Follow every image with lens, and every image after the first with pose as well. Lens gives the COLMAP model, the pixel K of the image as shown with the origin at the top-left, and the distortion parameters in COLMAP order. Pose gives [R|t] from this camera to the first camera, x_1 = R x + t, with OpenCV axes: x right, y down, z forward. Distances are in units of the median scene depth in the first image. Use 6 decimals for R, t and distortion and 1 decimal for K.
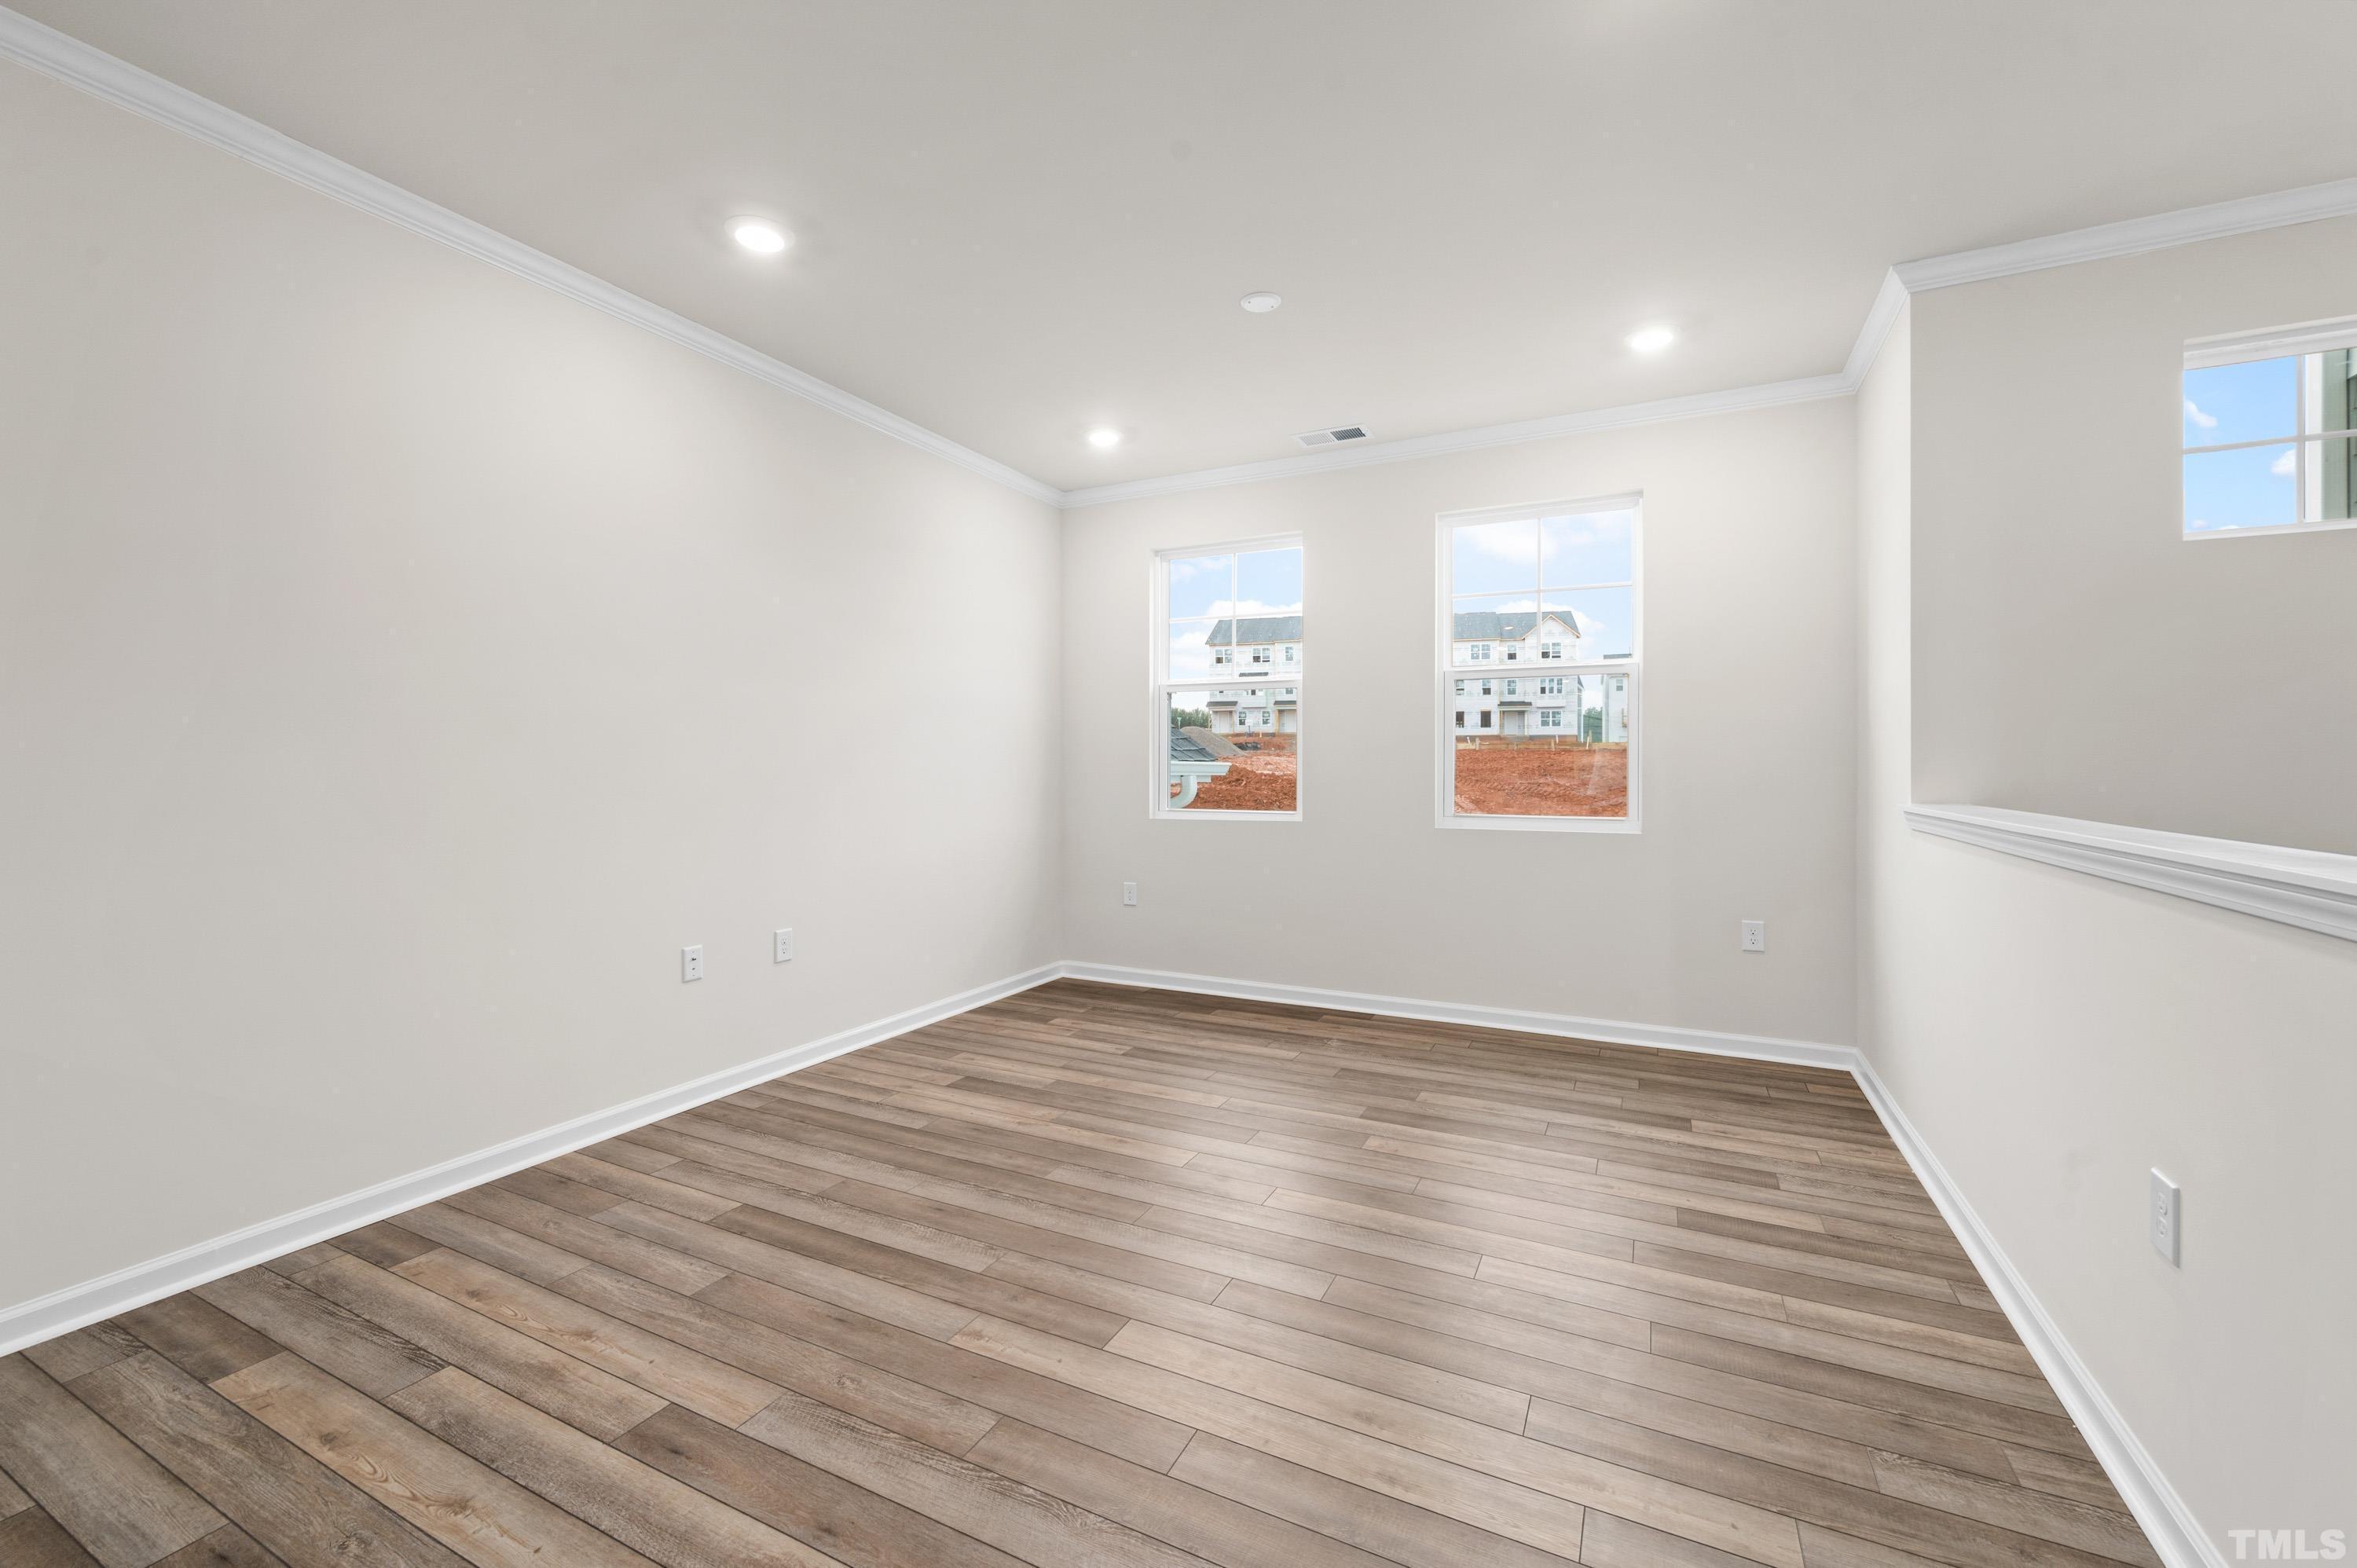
lens RADIAL K [[962.3, 0, 1172.7], [0, 962.3, 769.2], [0, 0, 1]] dist [-0.001314, -0.000210]
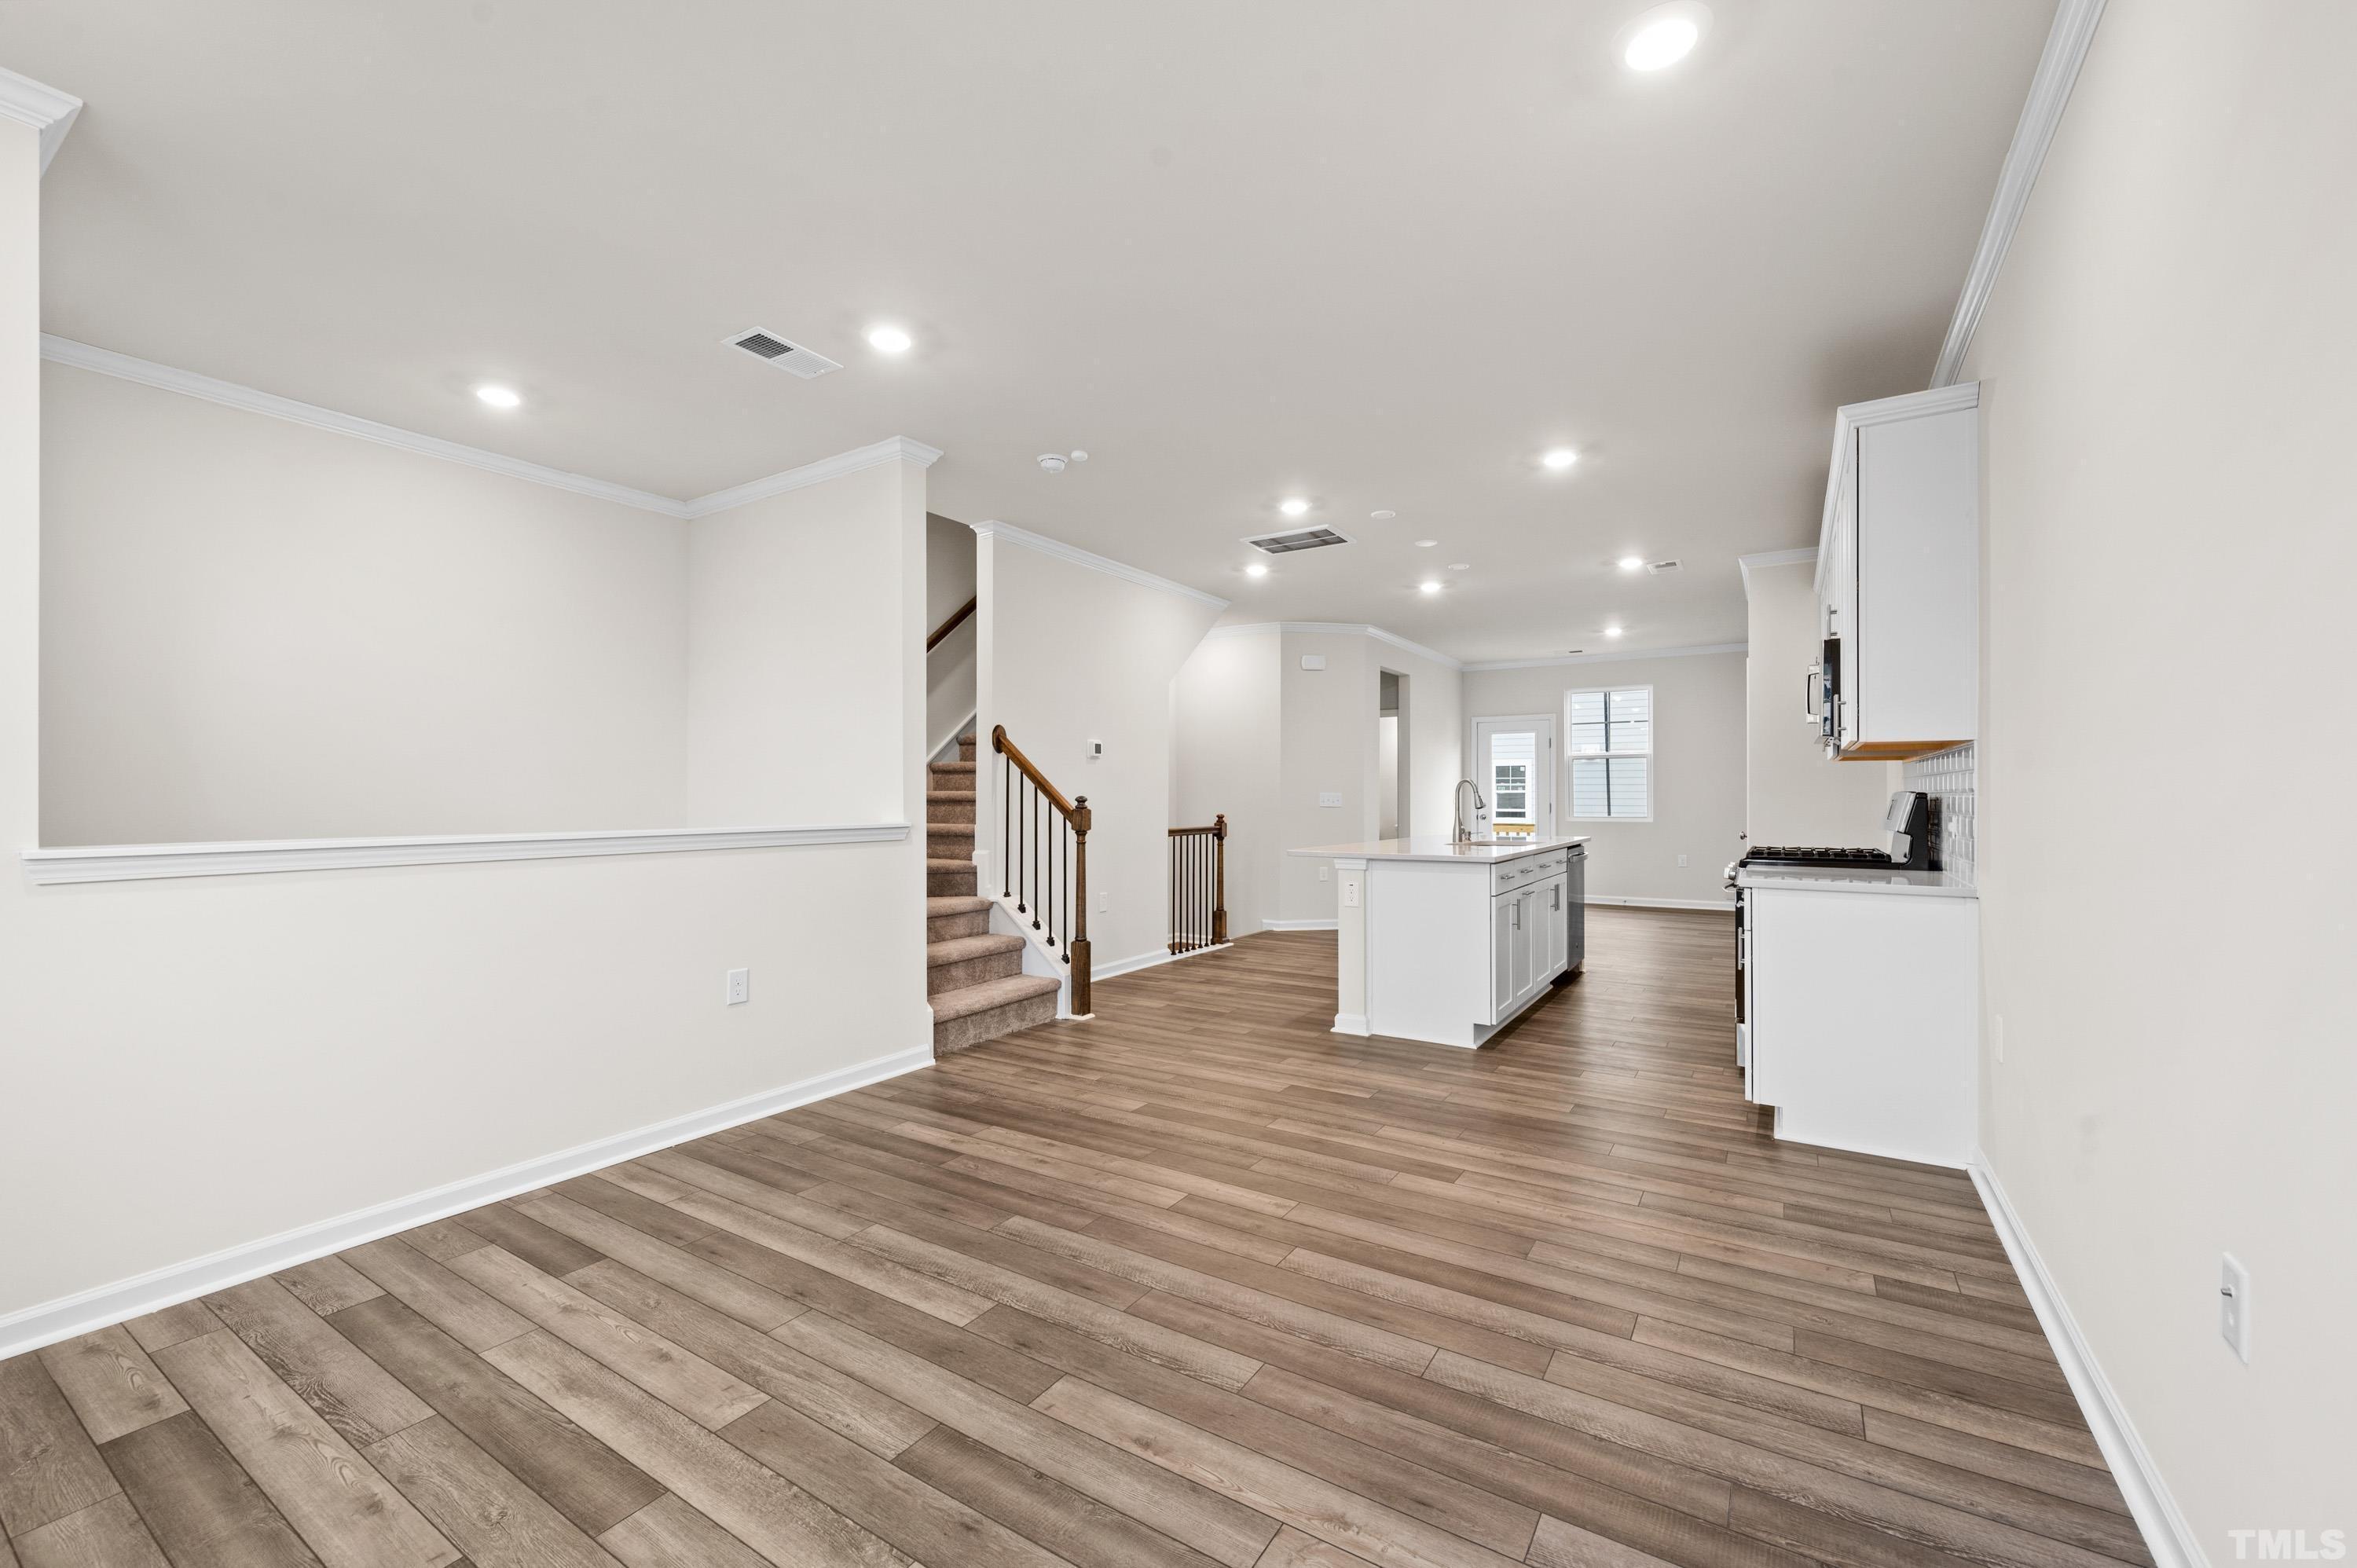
lens RADIAL K [[962.3, 0, 1172.7], [0, 962.3, 769.2], [0, 0, 1]] dist [-0.001314, -0.000210]
pose [[-0.994268, 0.006206, 0.106734, -0.145102], [0.004037, 0.999781, -0.020522, -0.006450], [-0.106838, -0.019973, -0.994076, 1.718545]]
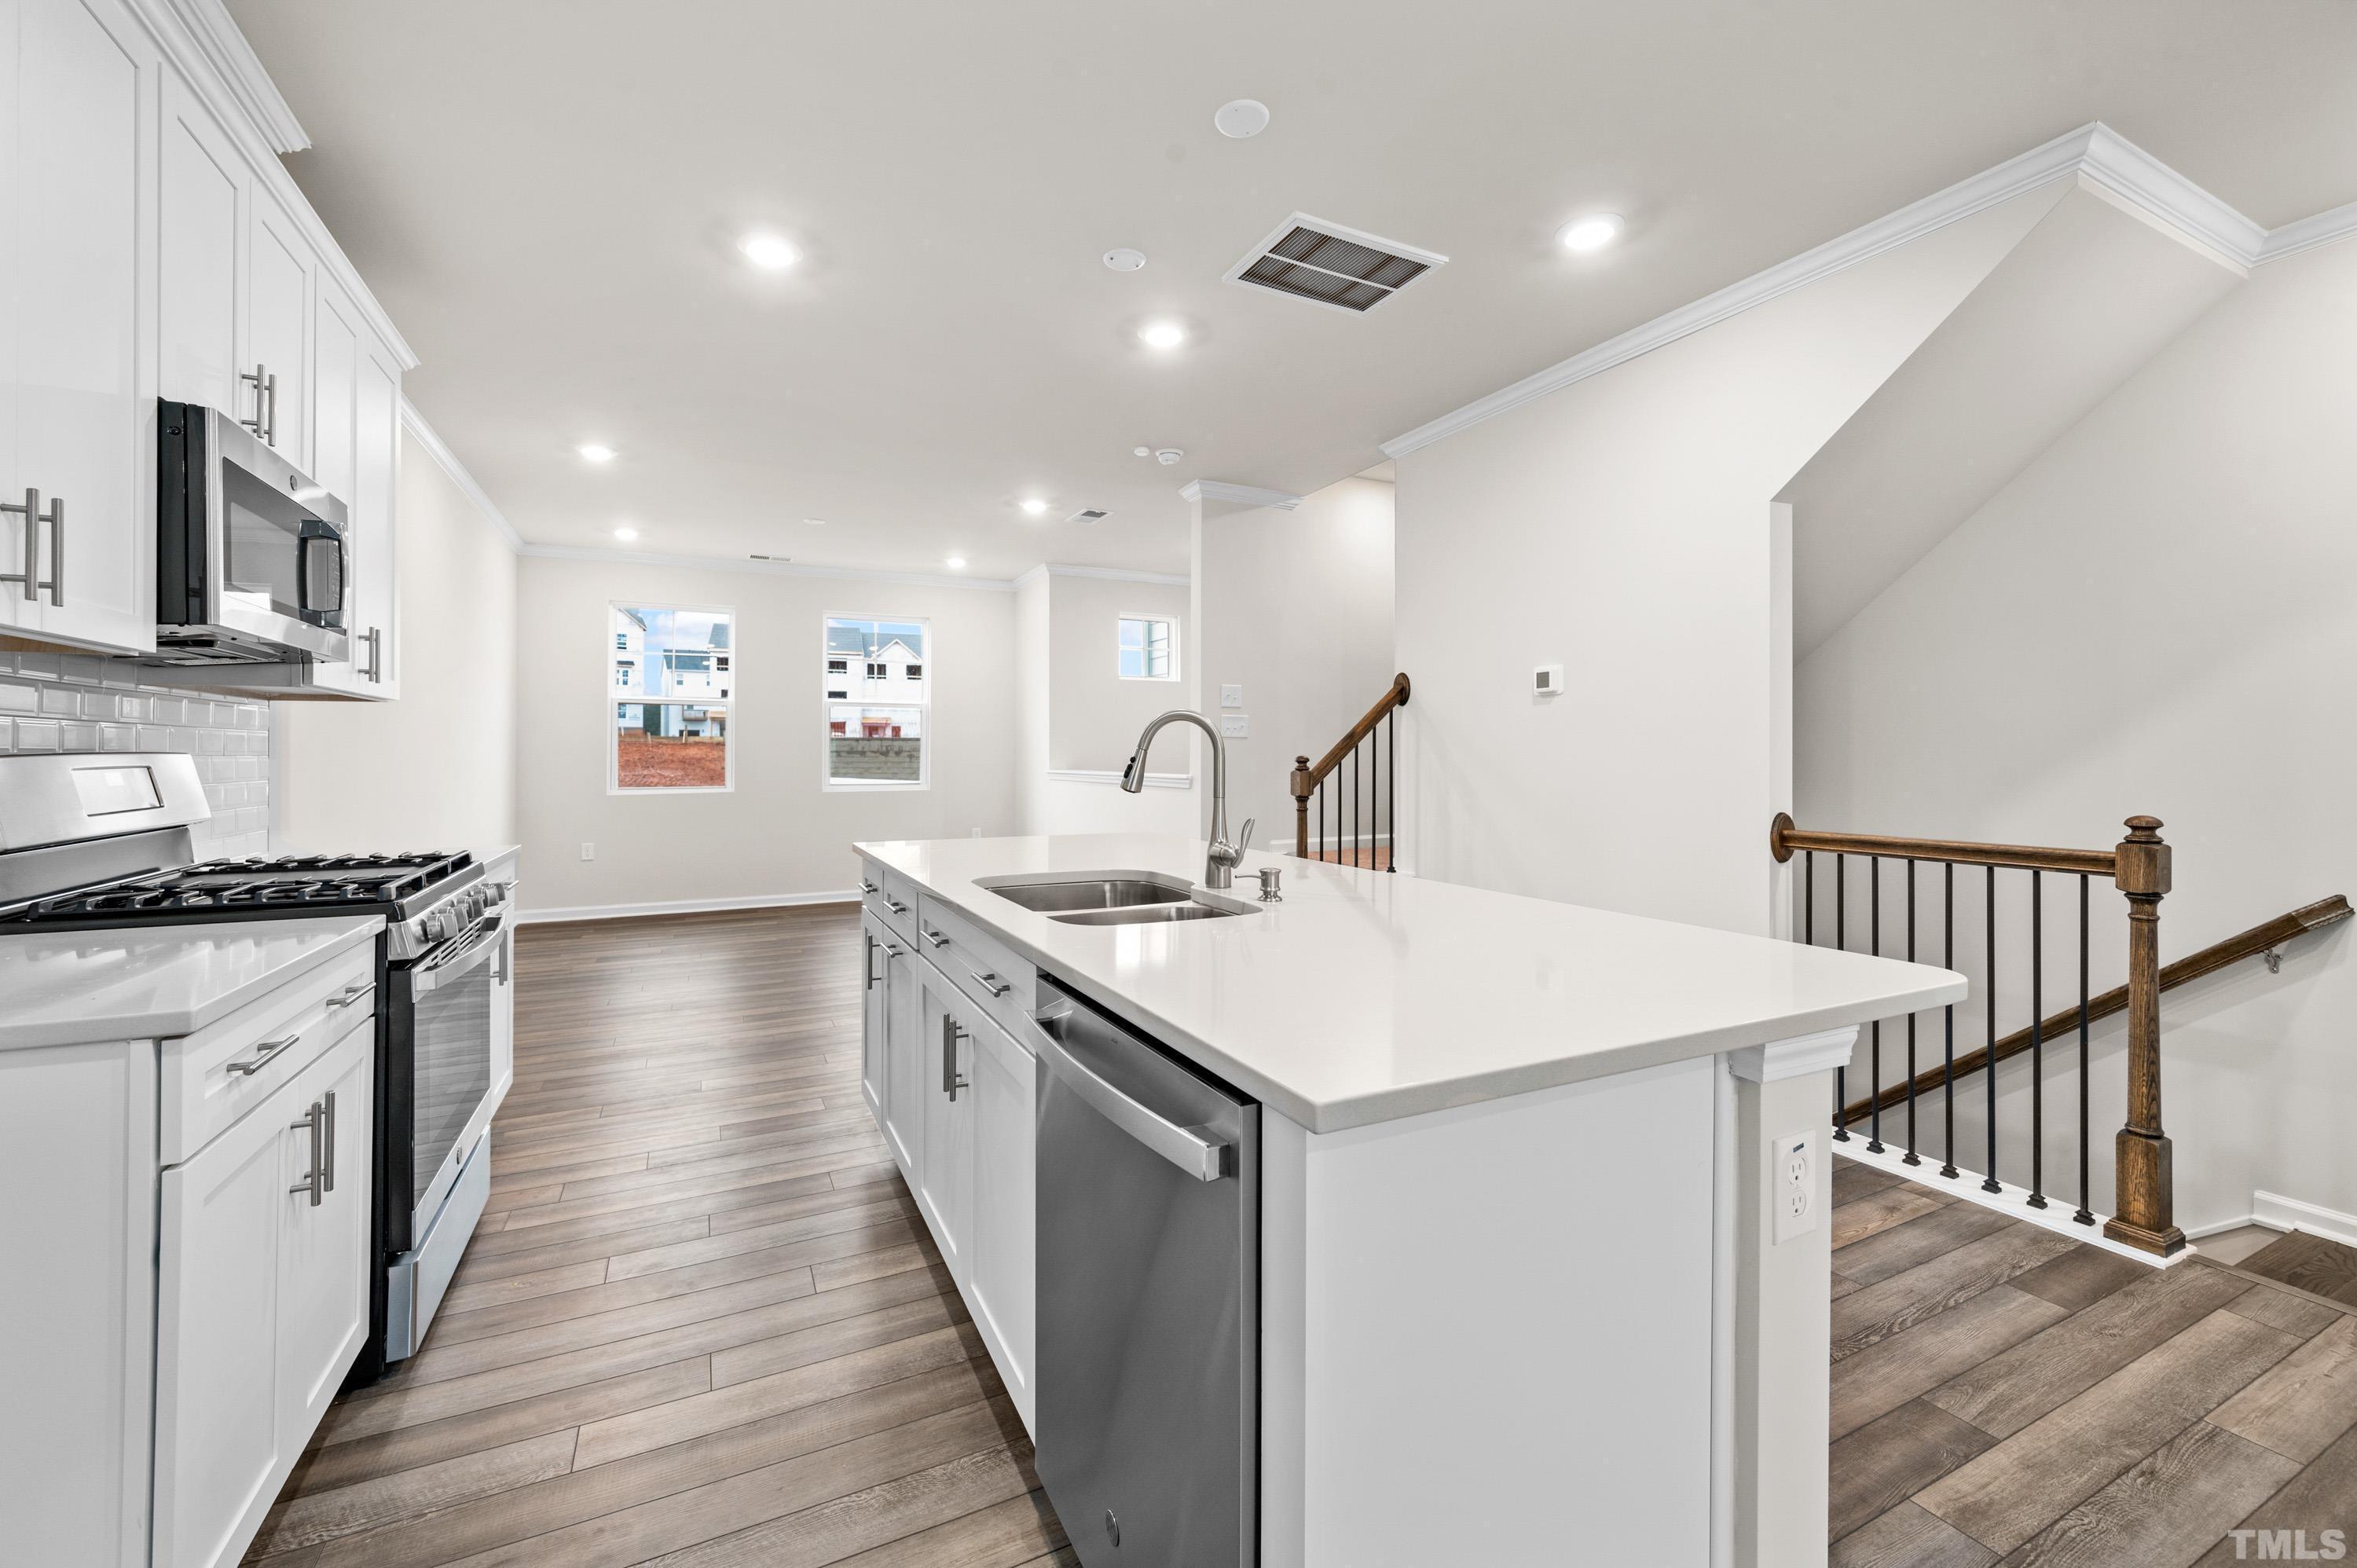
lens RADIAL K [[962.3, 0, 1172.7], [0, 962.3, 769.2], [0, 0, 1]] dist [-0.001314, -0.000210]
pose [[0.594617, -0.001407, 0.804008, -1.165608], [-0.003692, 0.999983, 0.004481, 0.024935], [-0.804001, -0.005633, 0.594601, -0.853358]]
